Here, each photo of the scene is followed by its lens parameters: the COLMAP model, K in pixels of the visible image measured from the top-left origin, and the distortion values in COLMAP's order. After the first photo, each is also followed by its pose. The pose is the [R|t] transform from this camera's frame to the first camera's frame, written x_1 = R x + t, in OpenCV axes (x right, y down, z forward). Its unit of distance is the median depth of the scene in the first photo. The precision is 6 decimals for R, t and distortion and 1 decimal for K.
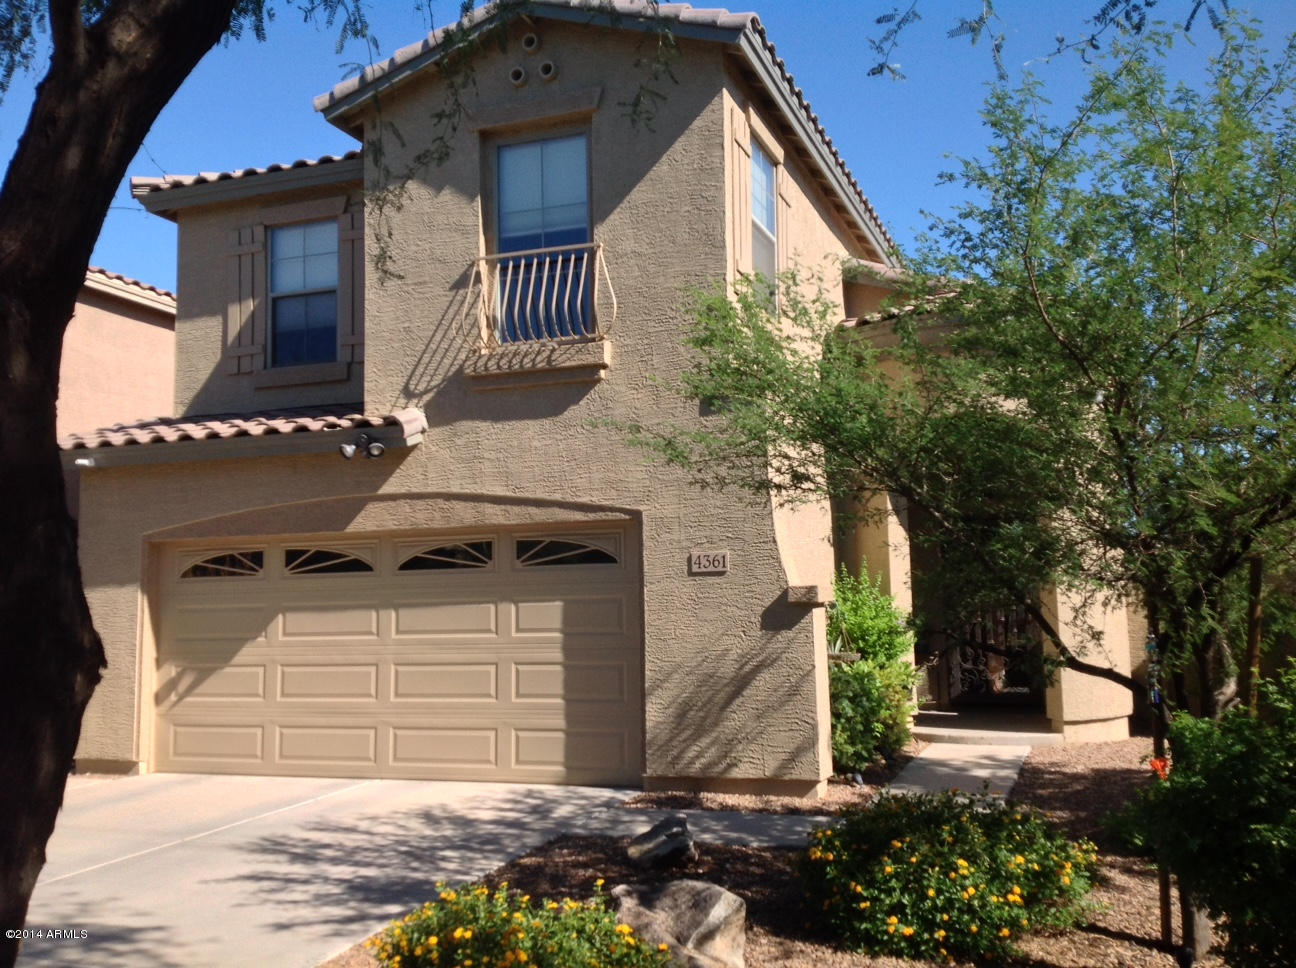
lens RADIAL K [[1239.9, 0, 640.1], [0, 1239.9, 482.1], [0, 0, 1]] dist [0.076259, 0.000000]
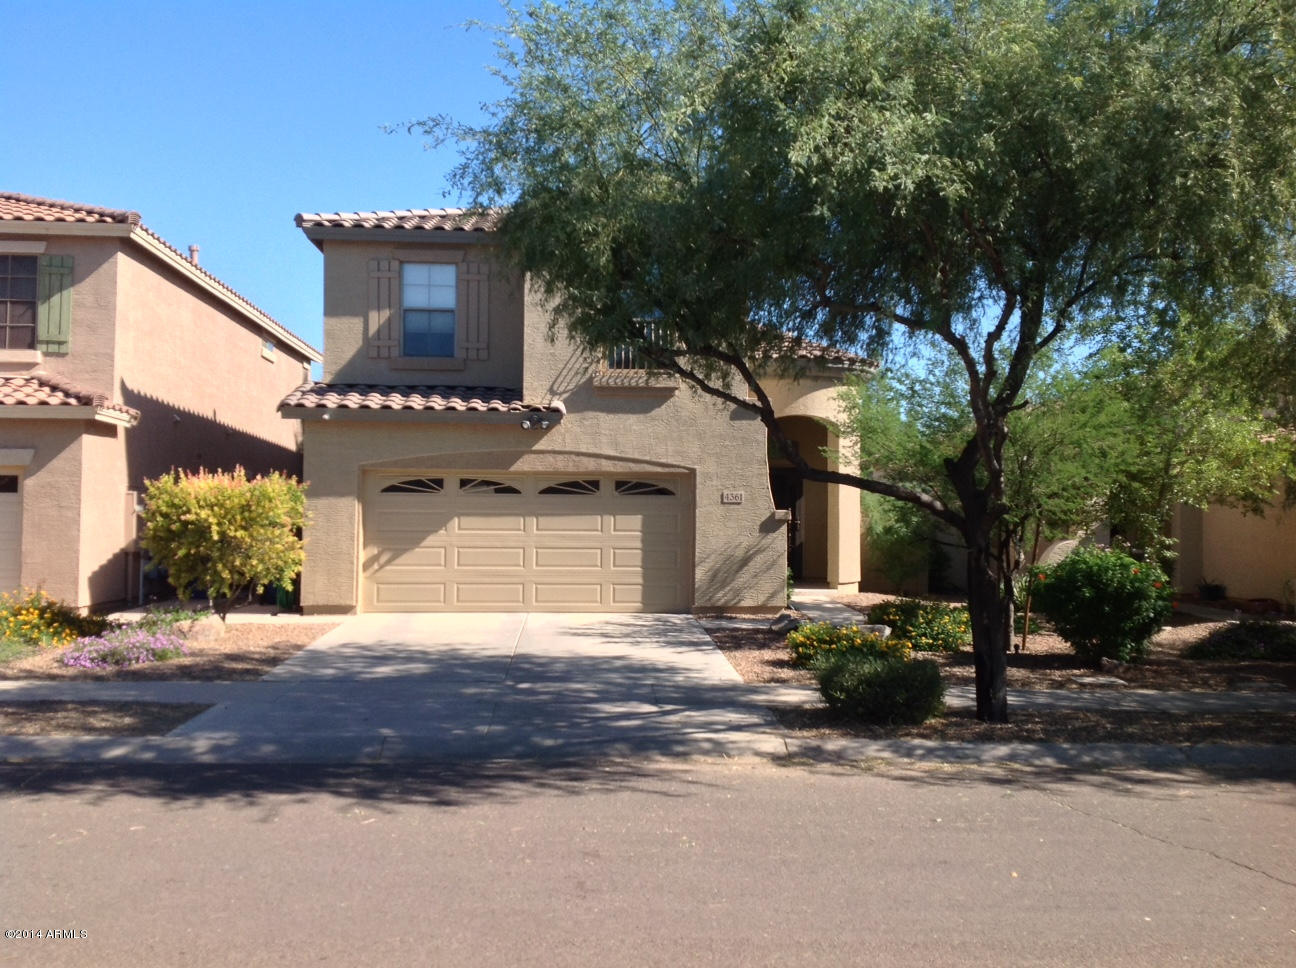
lens RADIAL K [[1239.9, 0, 623.1], [0, 1239.9, 518.0], [0, 0, 1]] dist [0.076259, 0.000000]
pose [[0.912808, 0.024672, 0.407644, -0.804340], [-0.066506, 0.993829, 0.088773, -0.057744], [-0.402938, -0.108144, 0.908816, -0.624636]]
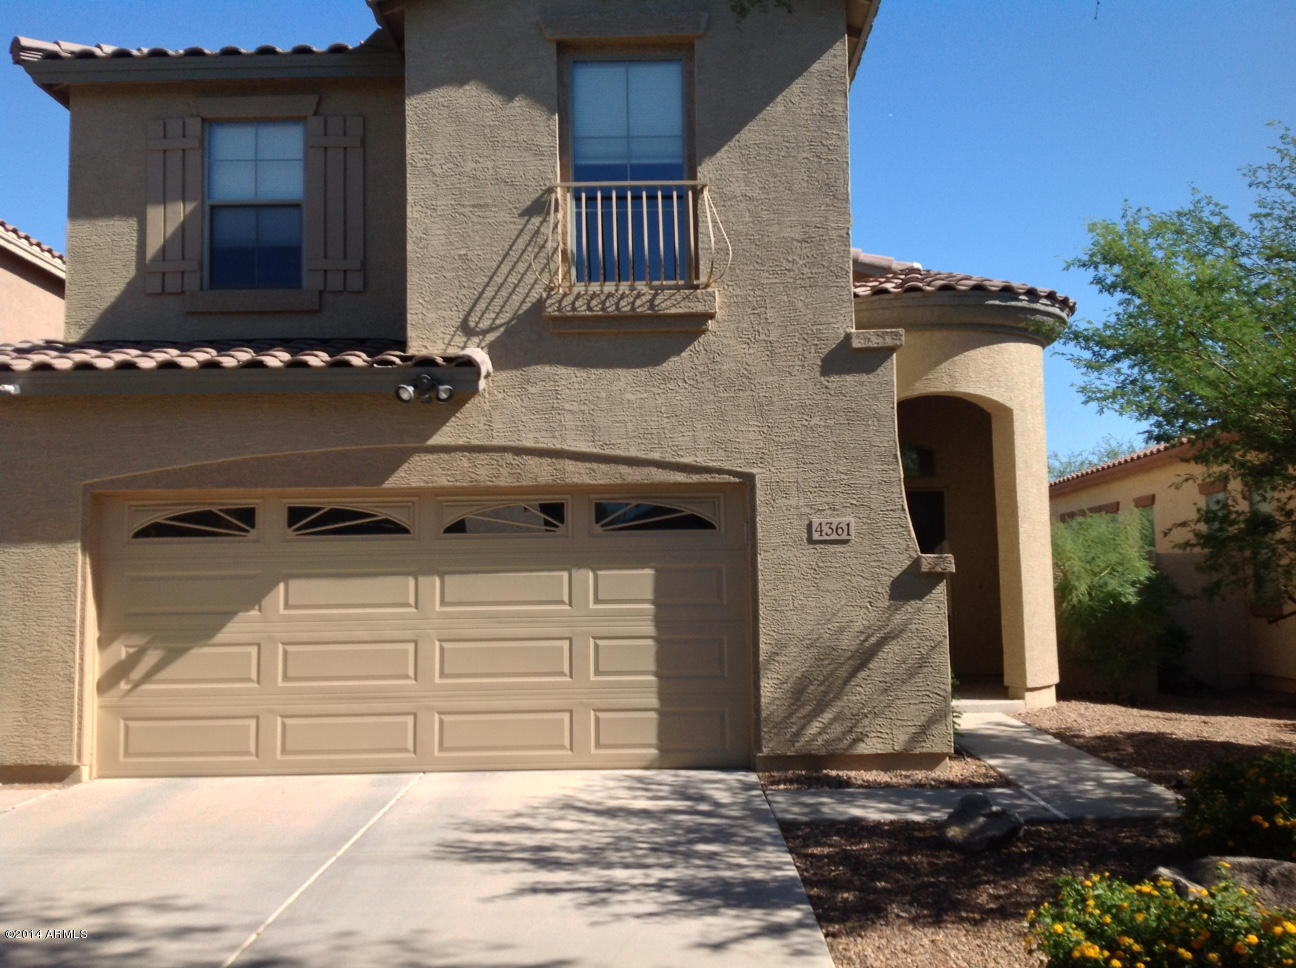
lens RADIAL K [[1239.9, 0, 613.3], [0, 1239.9, 483.6], [0, 0, 1]] dist [0.076259, 0.000000]
pose [[0.939559, 0.031883, 0.340900, -0.389376], [-0.037576, 0.999243, 0.010110, 0.023394], [-0.340319, -0.022308, 0.940045, 0.145105]]
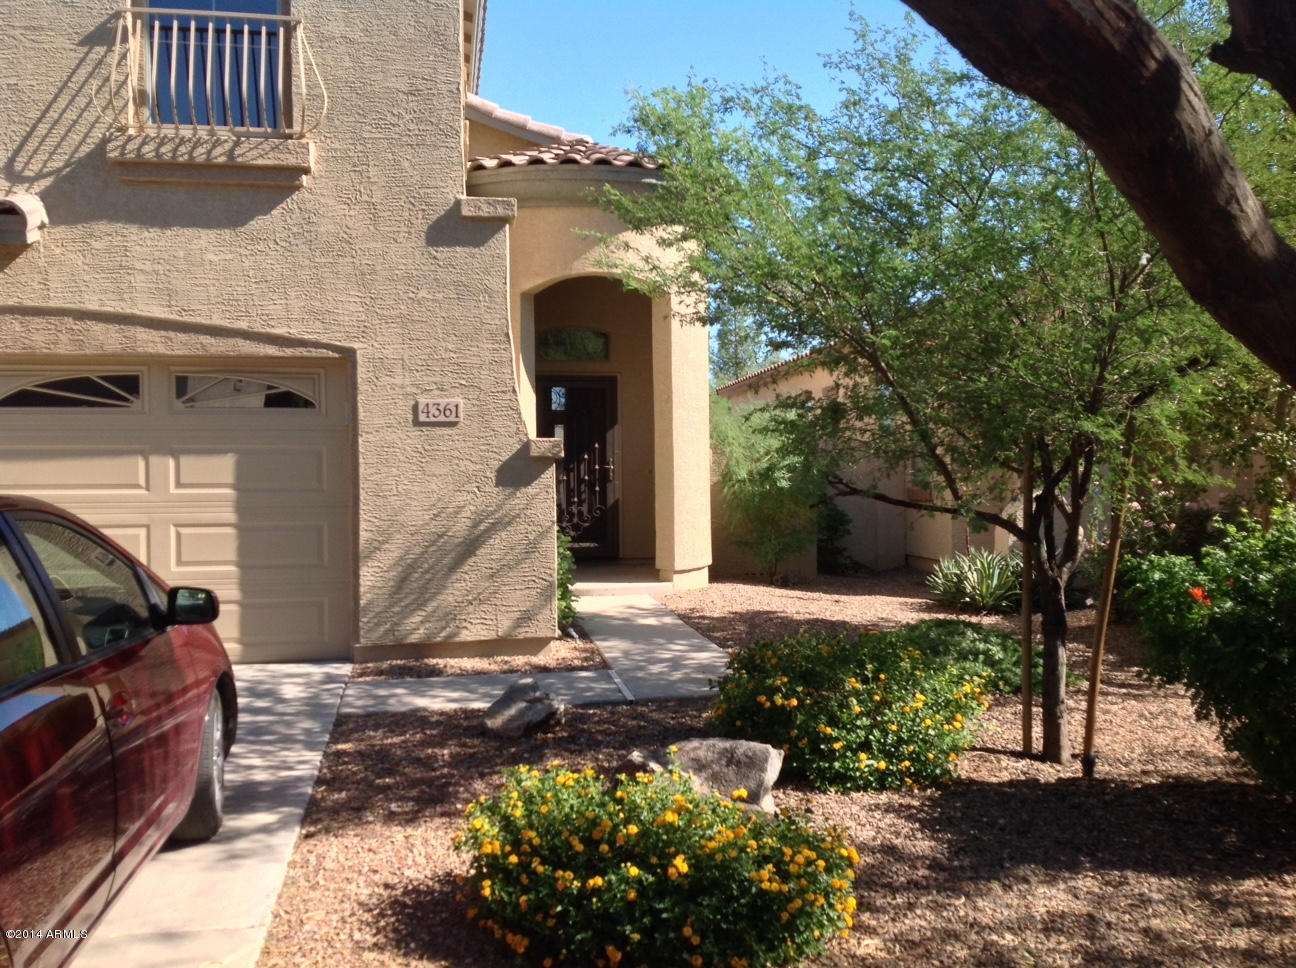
lens RADIAL K [[1239.9, 0, 651.3], [0, 1239.9, 499.5], [0, 0, 1]] dist [0.076259, 0.000000]
pose [[0.852097, -0.002713, 0.523377, -0.260489], [-0.061476, 0.992546, 0.105232, 0.021581], [-0.519761, -0.121843, 0.845579, 0.131572]]
